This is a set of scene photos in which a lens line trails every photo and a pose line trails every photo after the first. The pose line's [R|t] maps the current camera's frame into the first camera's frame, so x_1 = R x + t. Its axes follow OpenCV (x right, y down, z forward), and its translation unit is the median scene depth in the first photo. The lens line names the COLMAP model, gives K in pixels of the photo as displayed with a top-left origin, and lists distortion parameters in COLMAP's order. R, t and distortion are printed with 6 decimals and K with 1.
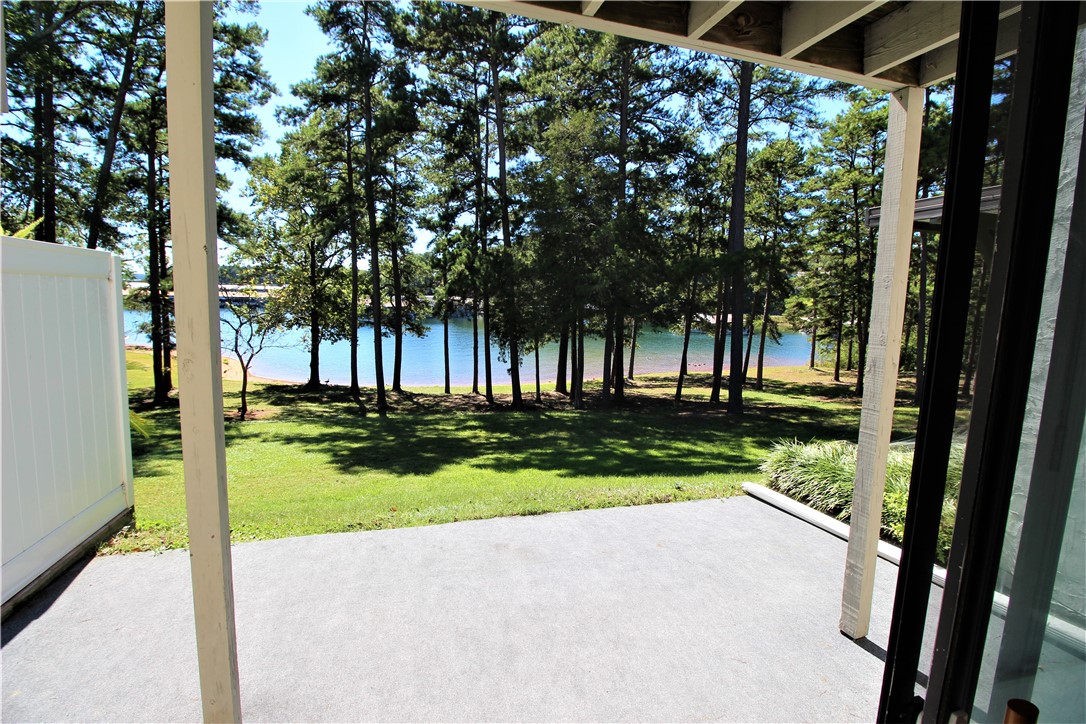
lens RADIAL K [[500.6, 0, 543.0], [0, 500.6, 362.0], [0, 0, 1]] dist [0.000996, -0.009889]
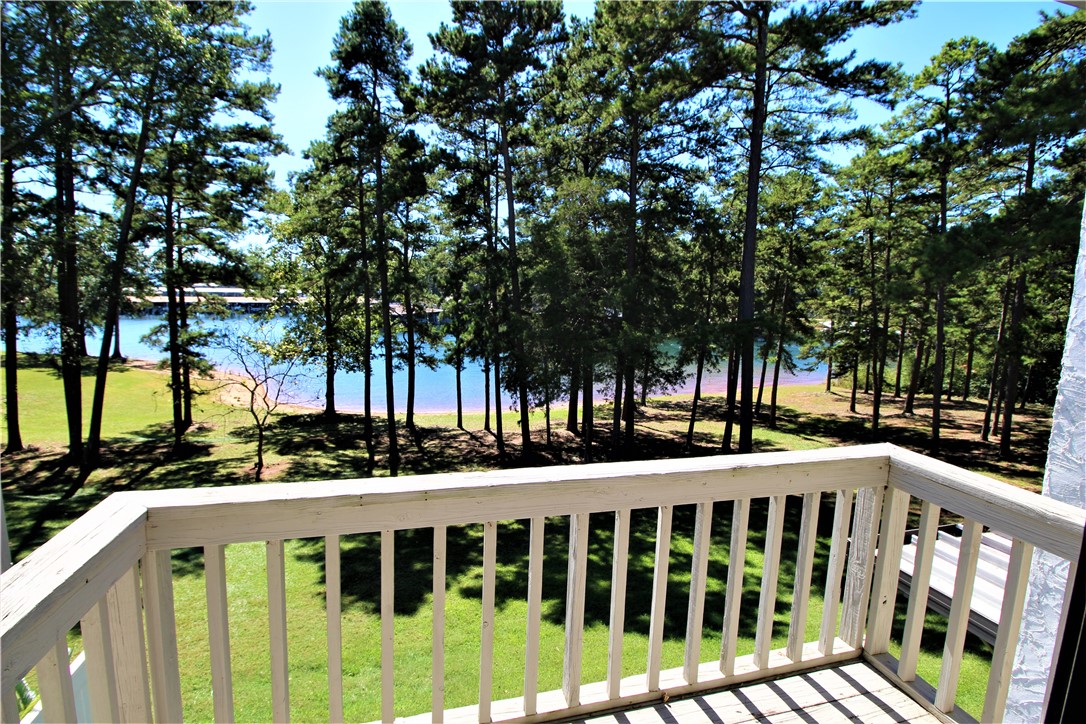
lens RADIAL K [[500.6, 0, 543.0], [0, 500.6, 362.0], [0, 0, 1]] dist [0.000996, -0.009889]
pose [[0.999567, -0.001052, -0.029422, 0.009973], [0.001378, 0.999938, 0.011054, -0.108532], [0.029409, -0.011089, 0.999506, -0.003701]]
